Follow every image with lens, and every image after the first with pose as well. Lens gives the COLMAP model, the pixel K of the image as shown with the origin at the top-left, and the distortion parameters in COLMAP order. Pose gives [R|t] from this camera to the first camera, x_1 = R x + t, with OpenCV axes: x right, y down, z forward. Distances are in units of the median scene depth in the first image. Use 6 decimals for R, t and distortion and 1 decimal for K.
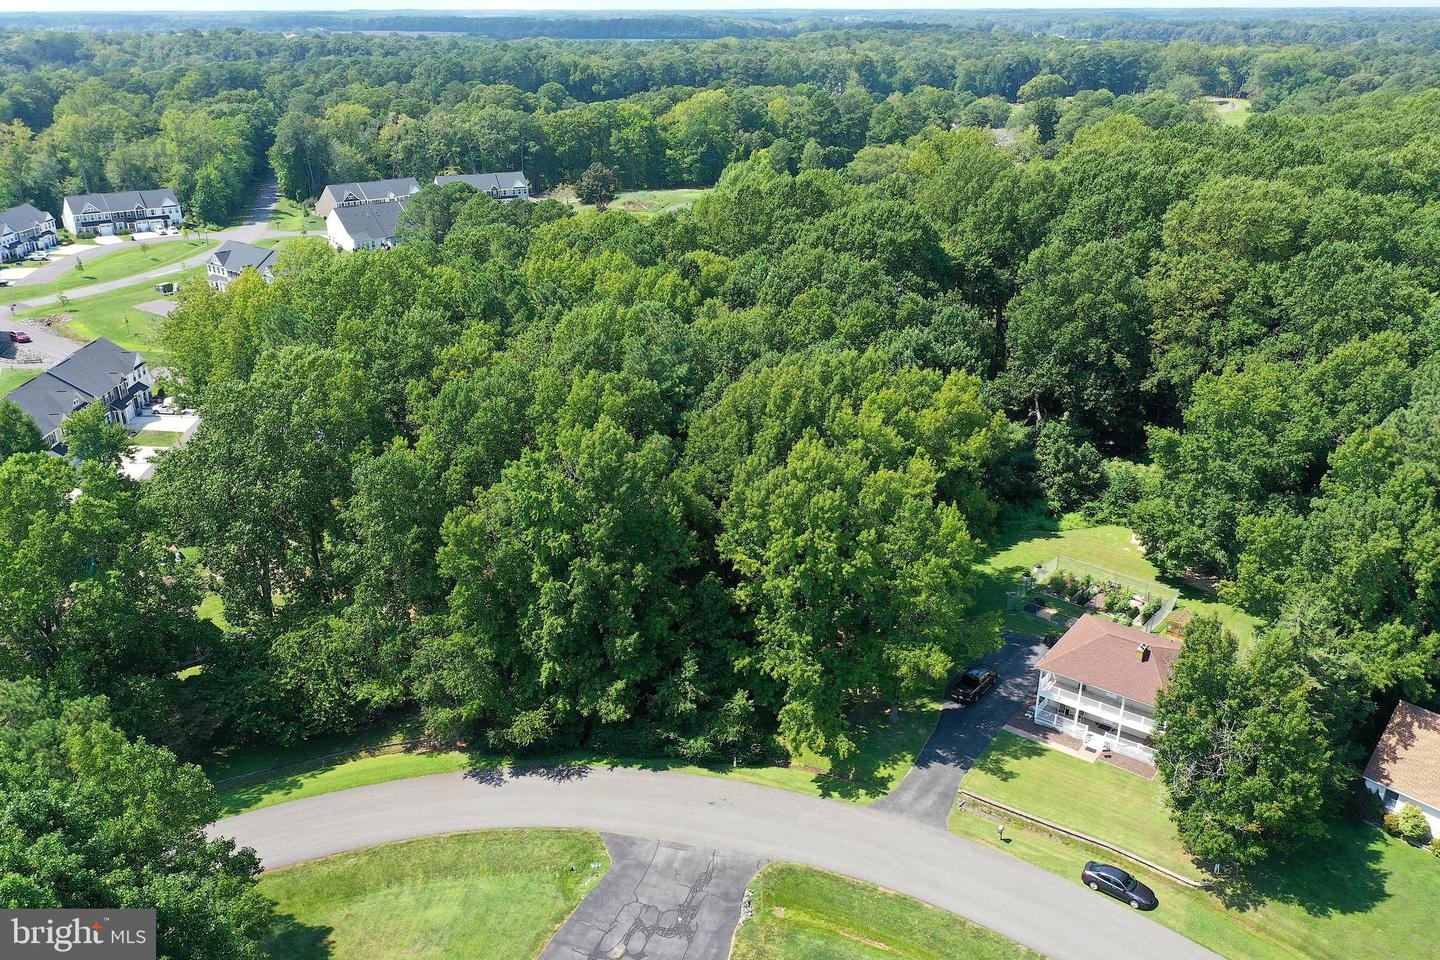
lens RADIAL K [[1142.5, 0, 726.1], [0, 1142.5, 476.7], [0, 0, 1]] dist [0.002629, 0.001355]
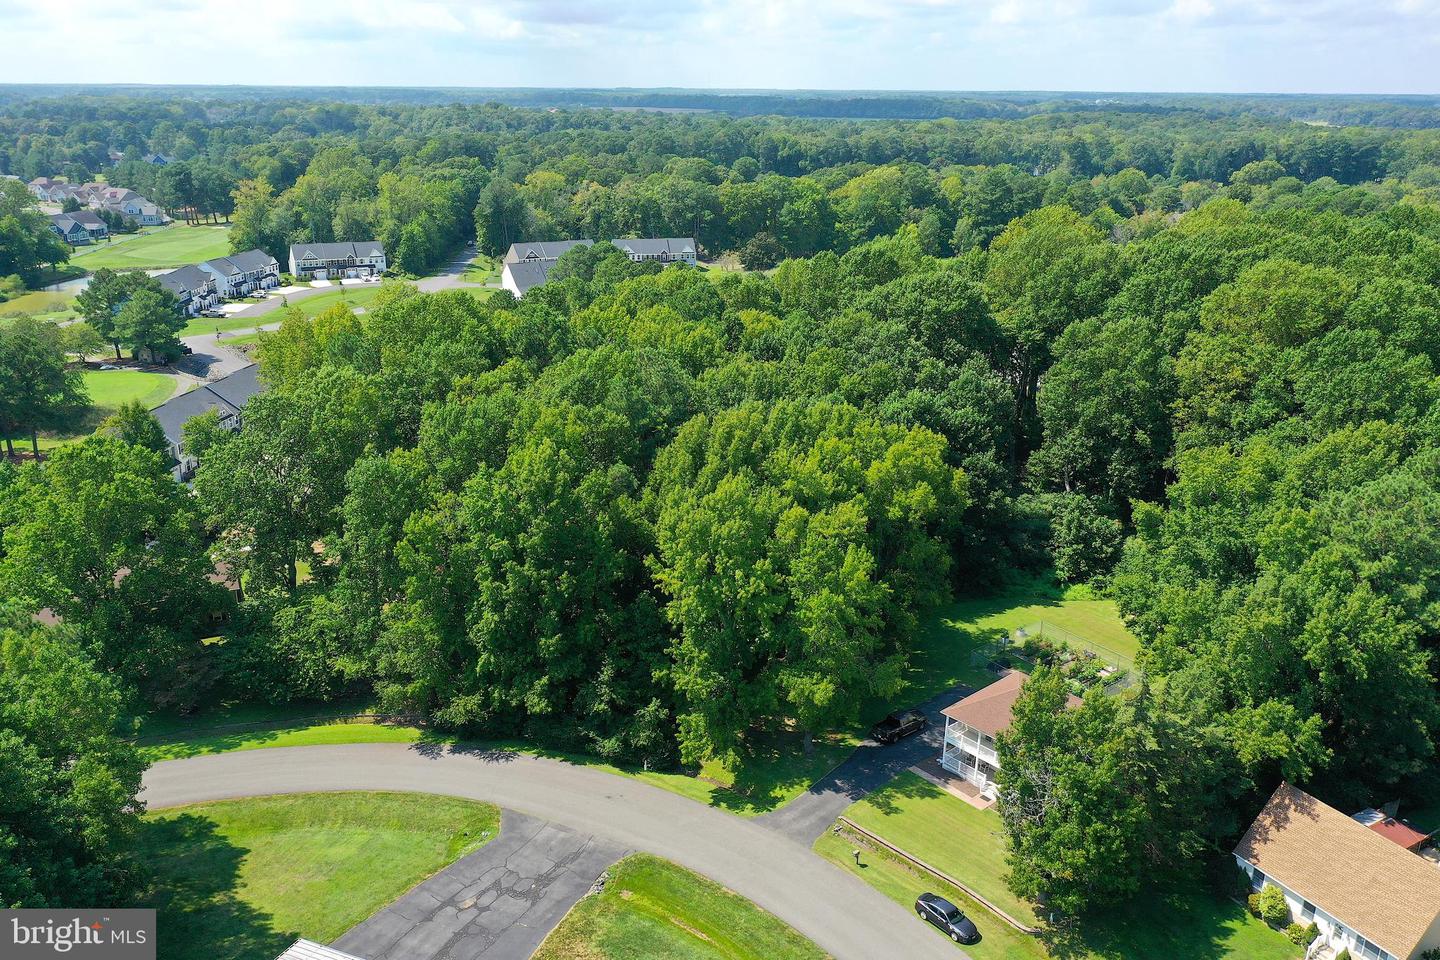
lens RADIAL K [[1142.5, 0, 725.8], [0, 1142.5, 479.2], [0, 0, 1]] dist [0.002629, 0.001355]
pose [[0.978288, 0.076577, -0.192582, 0.200404], [-0.087927, 0.994816, -0.051085, 0.020065], [0.187672, 0.066909, 0.979950, -0.051152]]
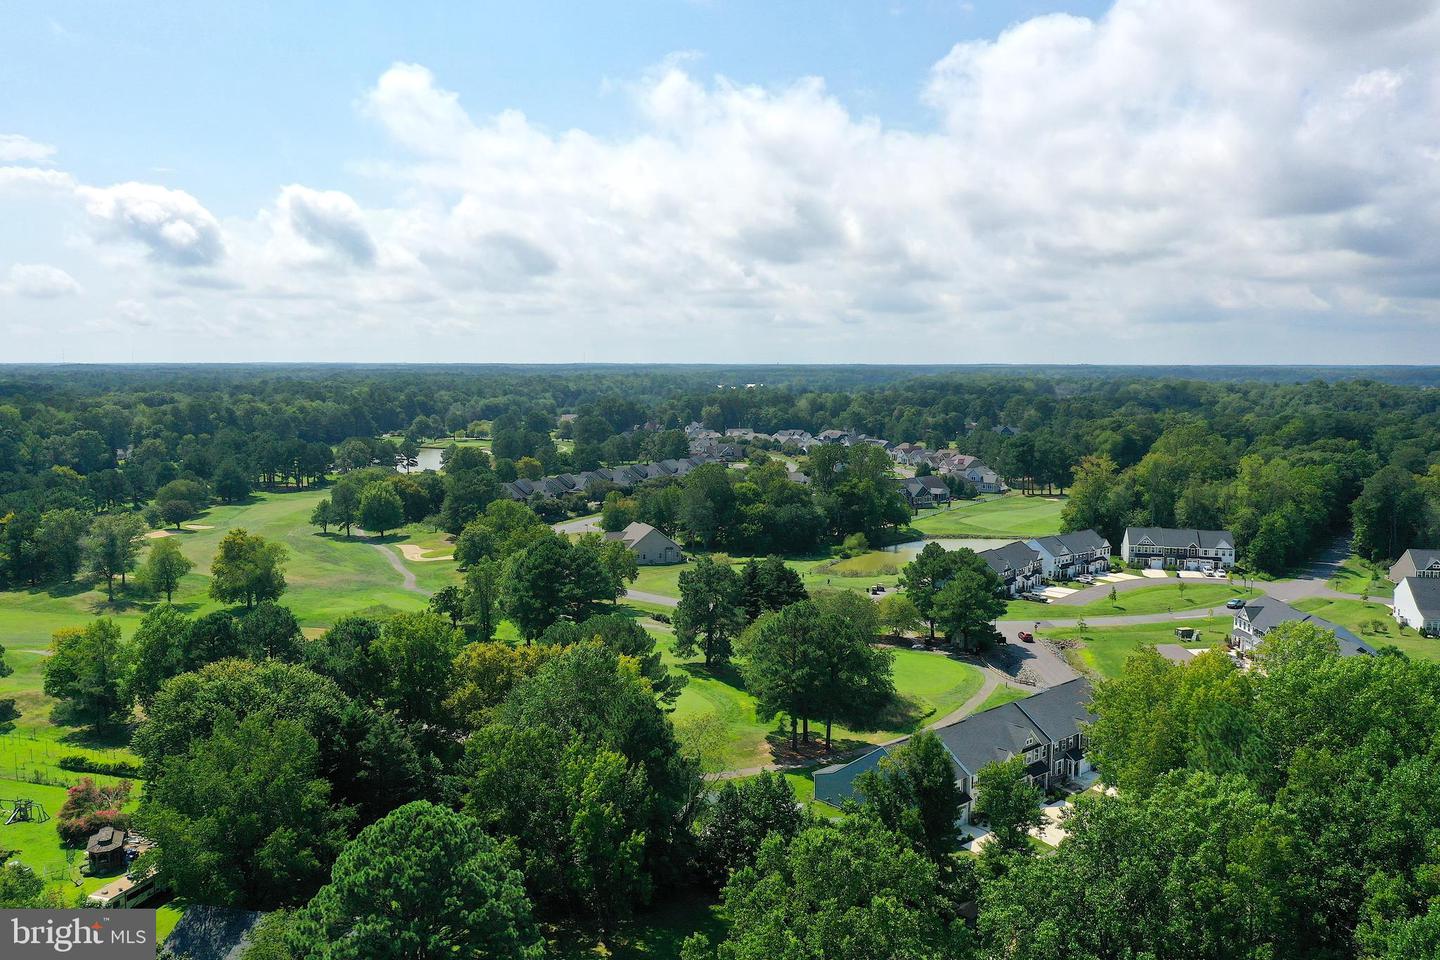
lens RADIAL K [[1142.5, 0, 724.5], [0, 1142.5, 479.5], [0, 0, 1]] dist [0.002629, 0.001355]
pose [[0.624187, 0.083319, -0.776820, -0.018041], [-0.299920, 0.943669, -0.139775, -0.076447], [0.721415, 0.320230, 0.614015, 0.216461]]
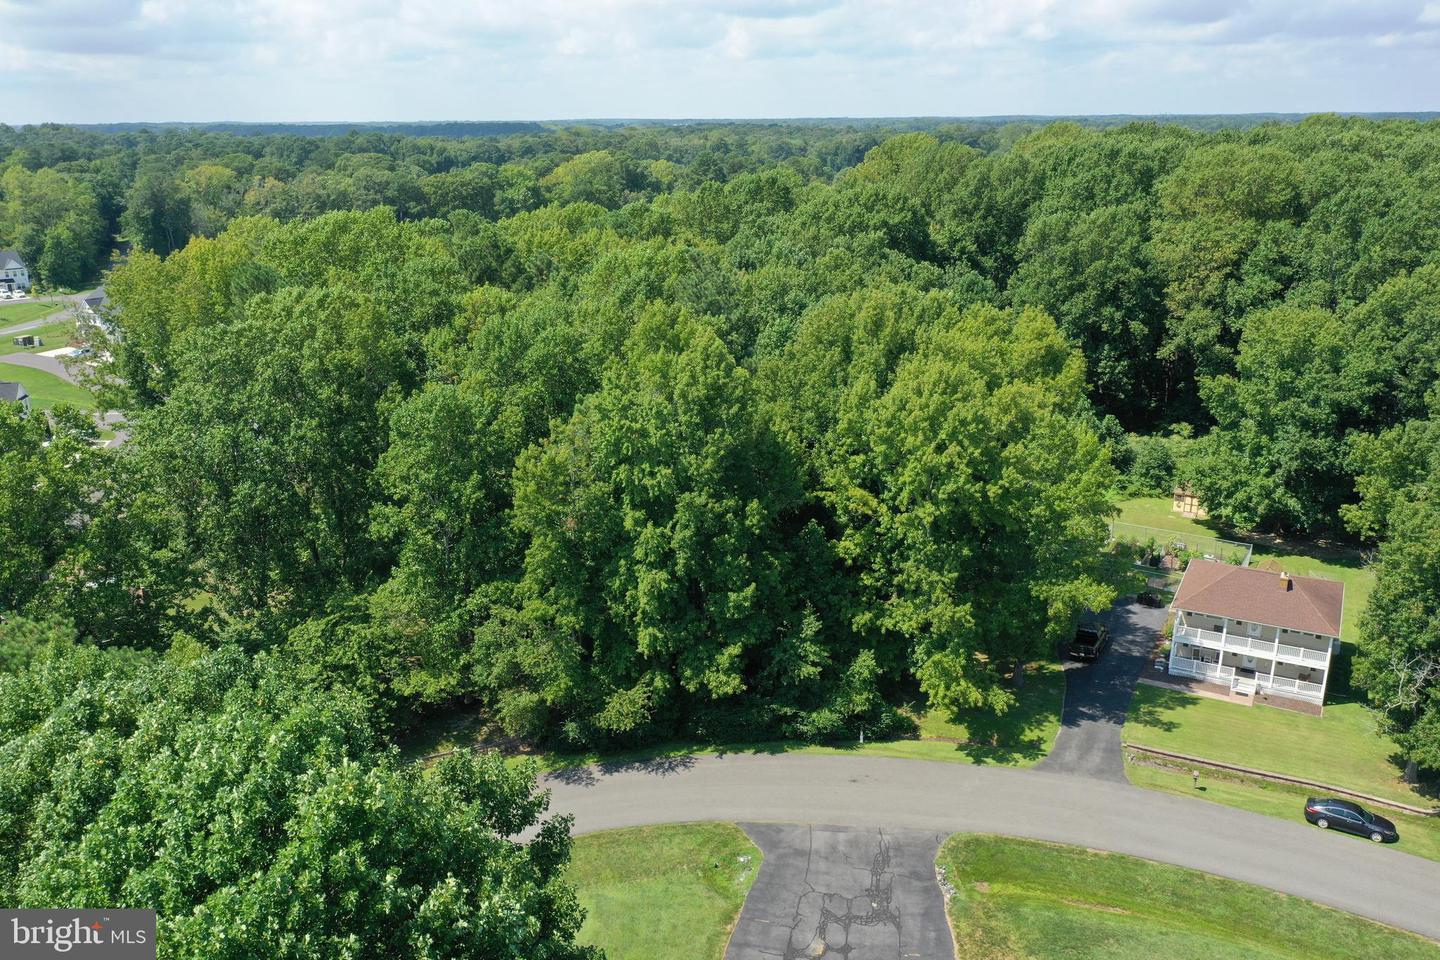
lens RADIAL K [[1142.5, 0, 725.1], [0, 1142.5, 474.1], [0, 0, 1]] dist [0.002629, 0.001355]
pose [[0.989567, -0.048265, 0.135745, -0.147451], [0.060186, 0.994550, -0.085134, 0.089426], [-0.130896, 0.092416, 0.987079, 0.113917]]
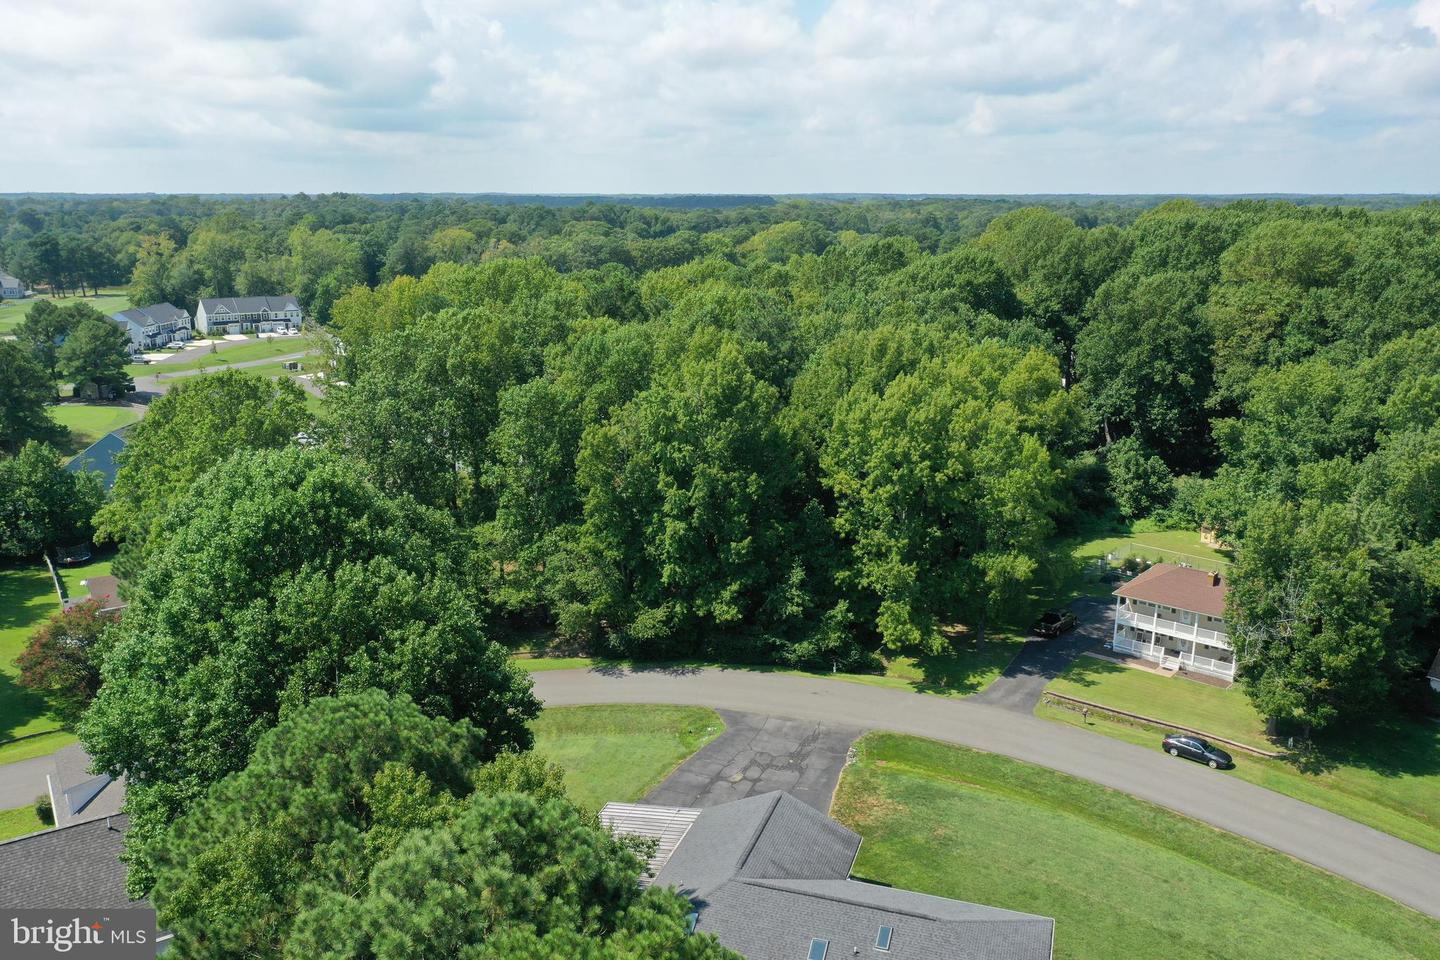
lens RADIAL K [[1142.5, 0, 727.2], [0, 1142.5, 477.4], [0, 0, 1]] dist [0.002629, 0.001355]
pose [[0.998476, 0.016464, -0.052672, -0.029841], [-0.024004, 0.989010, -0.145890, 0.170931], [0.049691, 0.146932, 0.987898, -0.079057]]
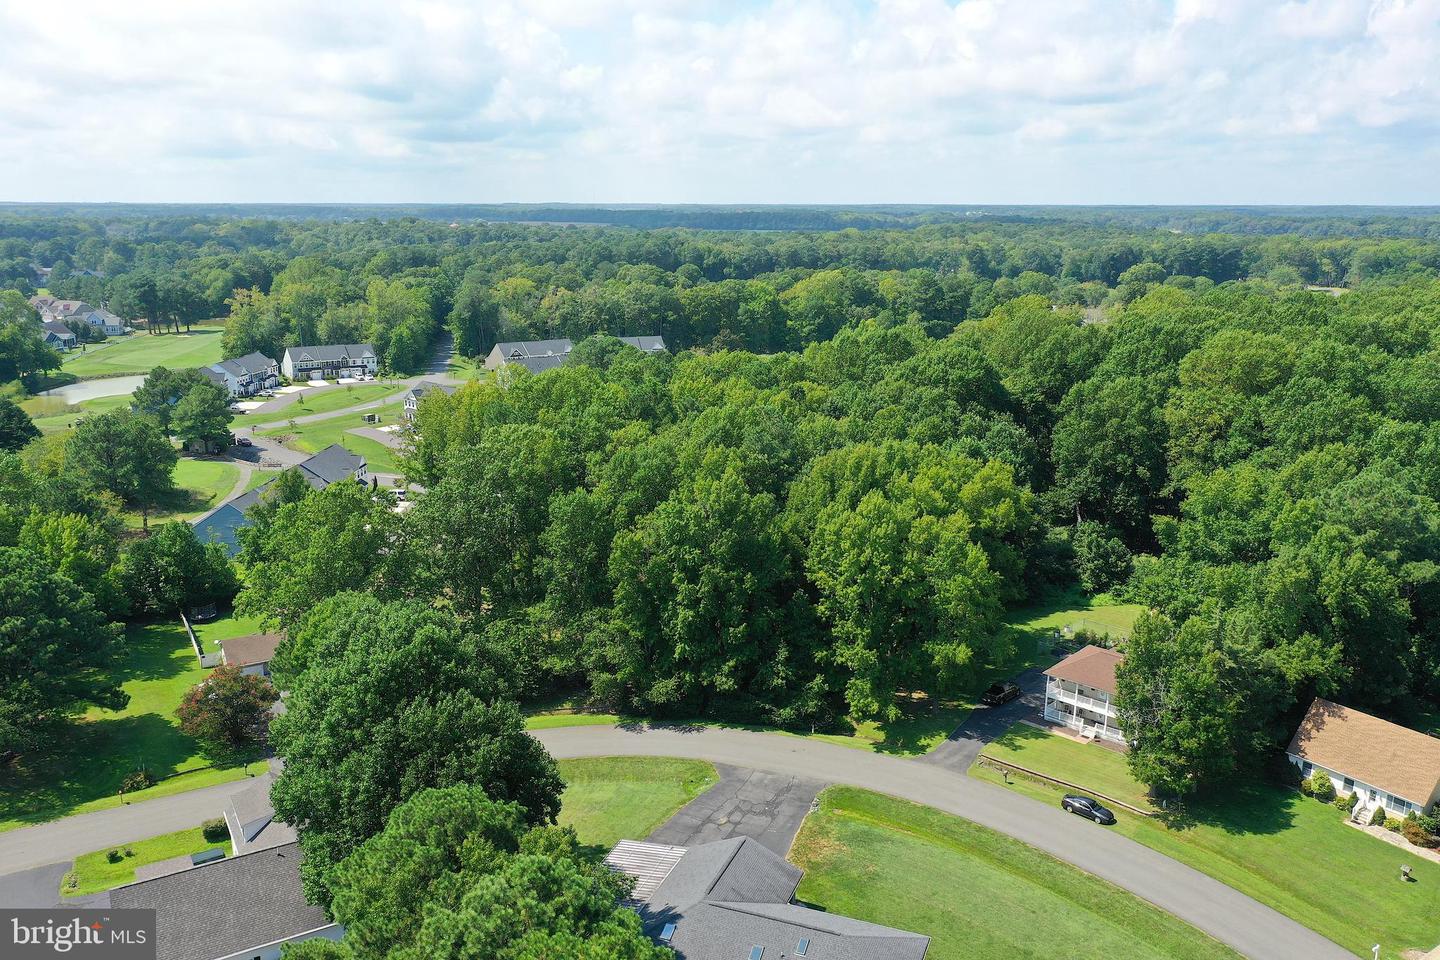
lens RADIAL K [[1142.5, 0, 725.9], [0, 1142.5, 478.4], [0, 0, 1]] dist [0.002629, 0.001355]
pose [[0.994209, 0.029943, -0.103207, 0.026614], [-0.045292, 0.987686, -0.149752, 0.120972], [0.097452, 0.153559, 0.983322, -0.283479]]
